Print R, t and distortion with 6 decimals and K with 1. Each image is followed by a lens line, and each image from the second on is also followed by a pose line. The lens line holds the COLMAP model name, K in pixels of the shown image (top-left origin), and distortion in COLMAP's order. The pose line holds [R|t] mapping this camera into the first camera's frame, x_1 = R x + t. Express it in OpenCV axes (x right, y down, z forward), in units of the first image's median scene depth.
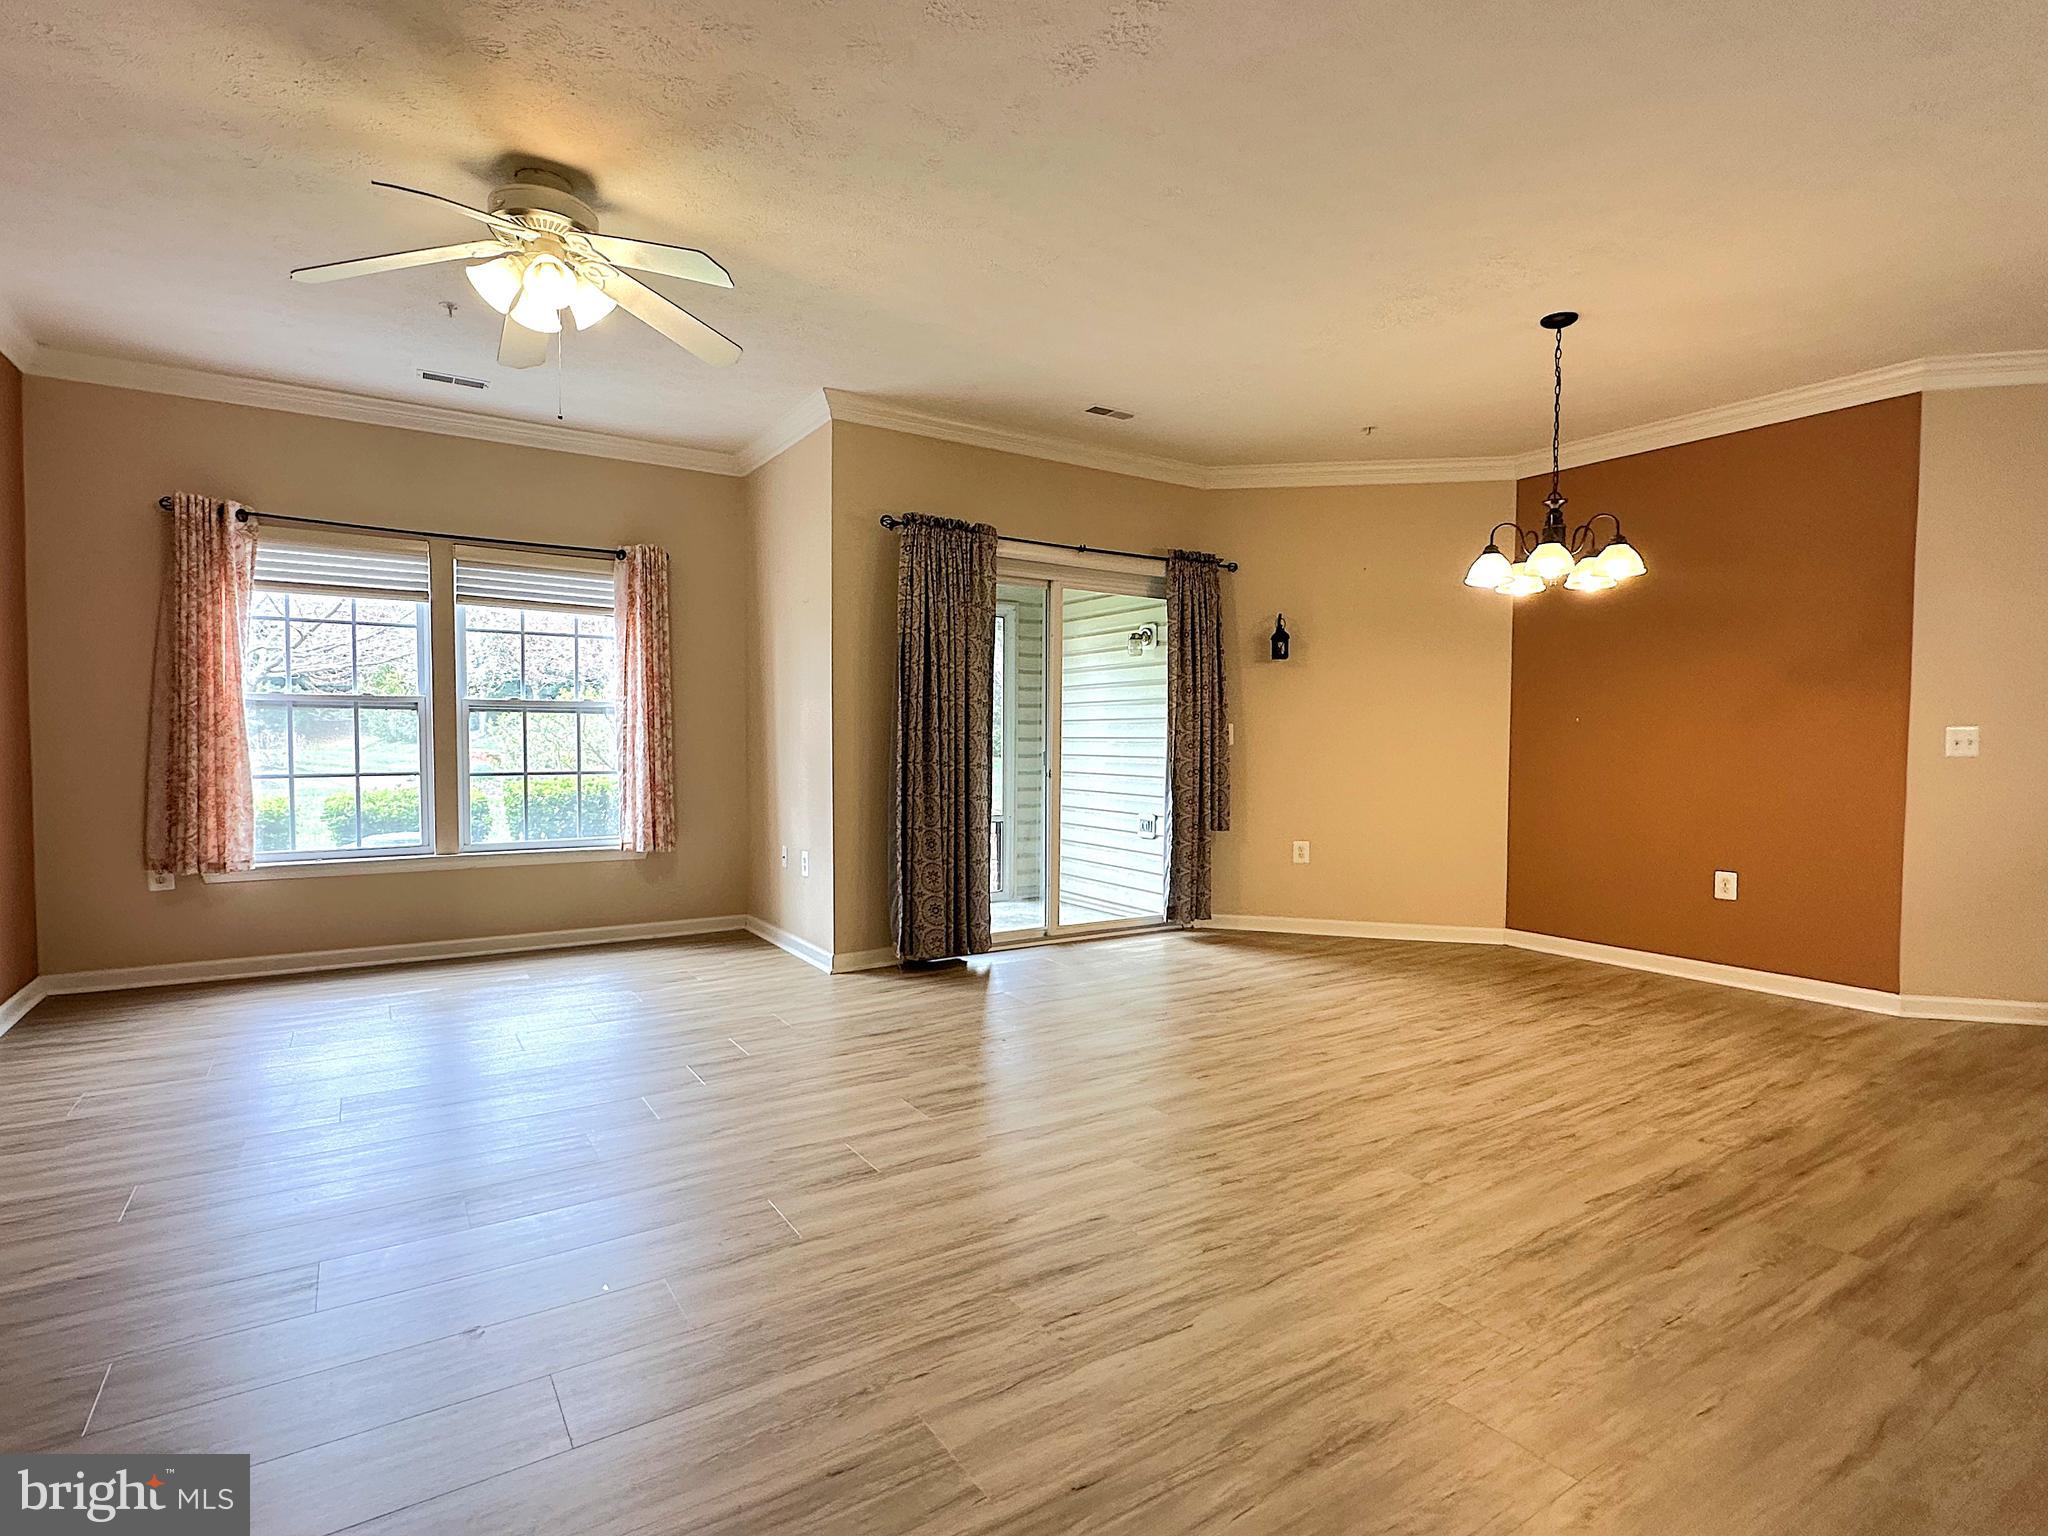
lens RADIAL K [[1010.0, 0, 1015.4], [0, 1010.0, 774.0], [0, 0, 1]] dist [-0.005519, 0.000453]
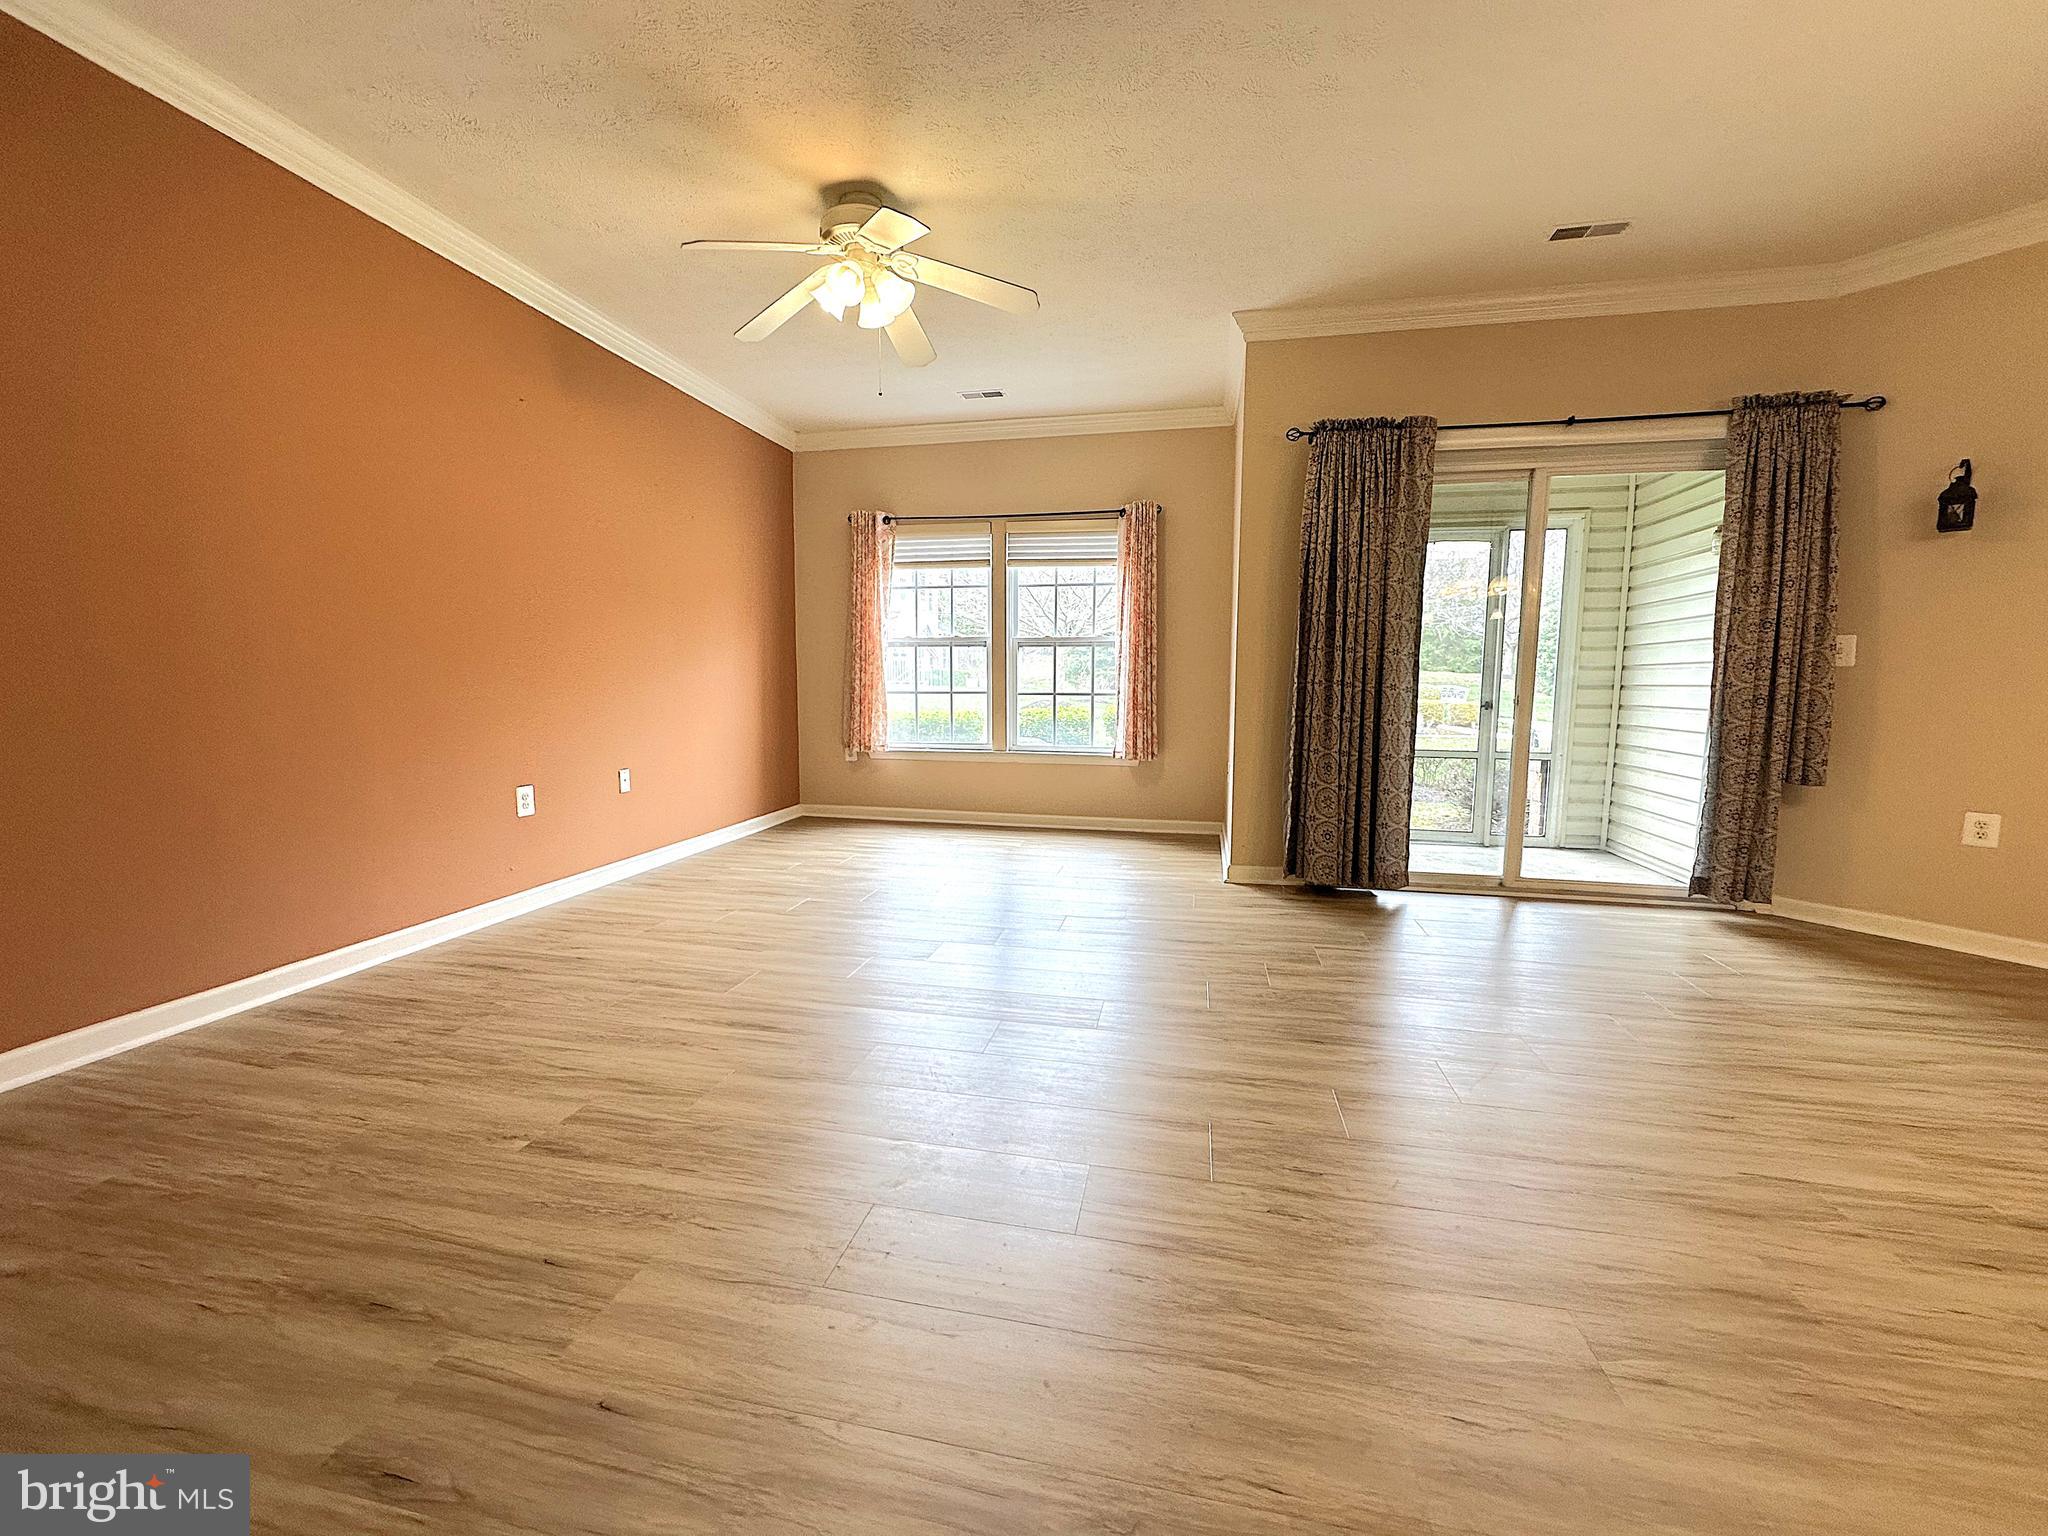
lens RADIAL K [[815.2, 0, 1021.6], [0, 815.2, 766.4], [0, 0, 1]] dist [-0.004265, 0.000880]
pose [[0.706877, 0.071267, -0.703737, 0.267077], [-0.026144, 0.996864, 0.074691, 0.017864], [0.706854, -0.034399, 0.706523, 0.248783]]
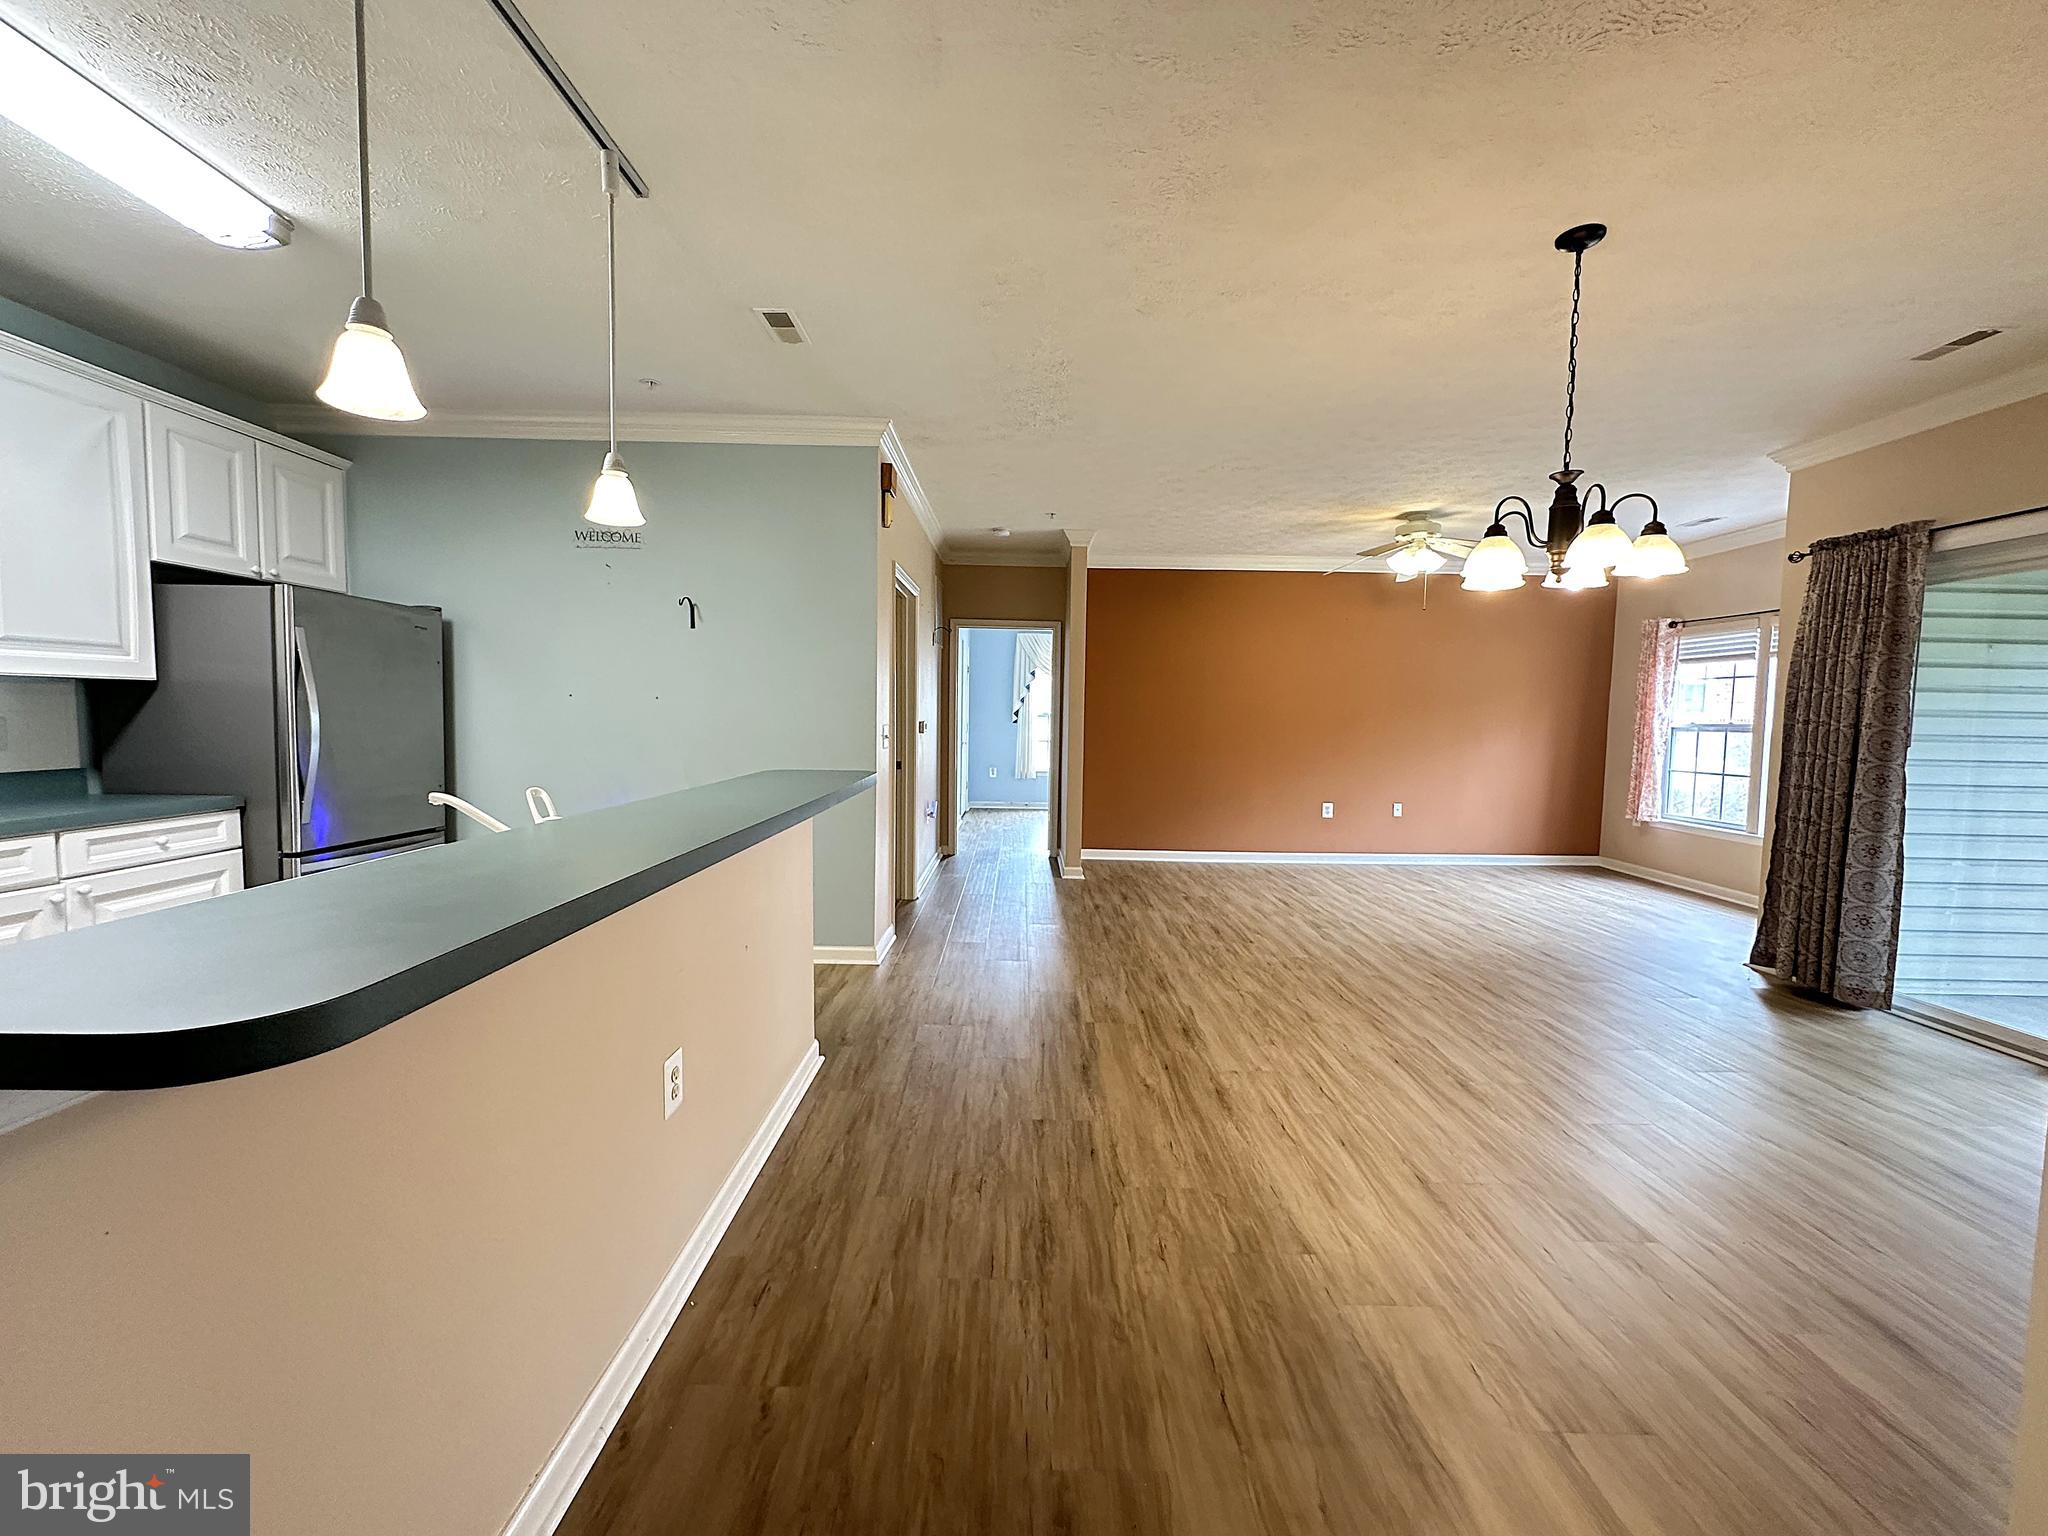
lens RADIAL K [[815.2, 0, 1024.8], [0, 815.2, 767.7], [0, 0, 1]] dist [-0.004265, 0.000880]
pose [[-0.541547, 0.038446, -0.839791, 1.045784], [-0.050422, 0.995670, 0.078098, -0.056727], [0.839157, 0.084638, -0.537263, 0.805972]]
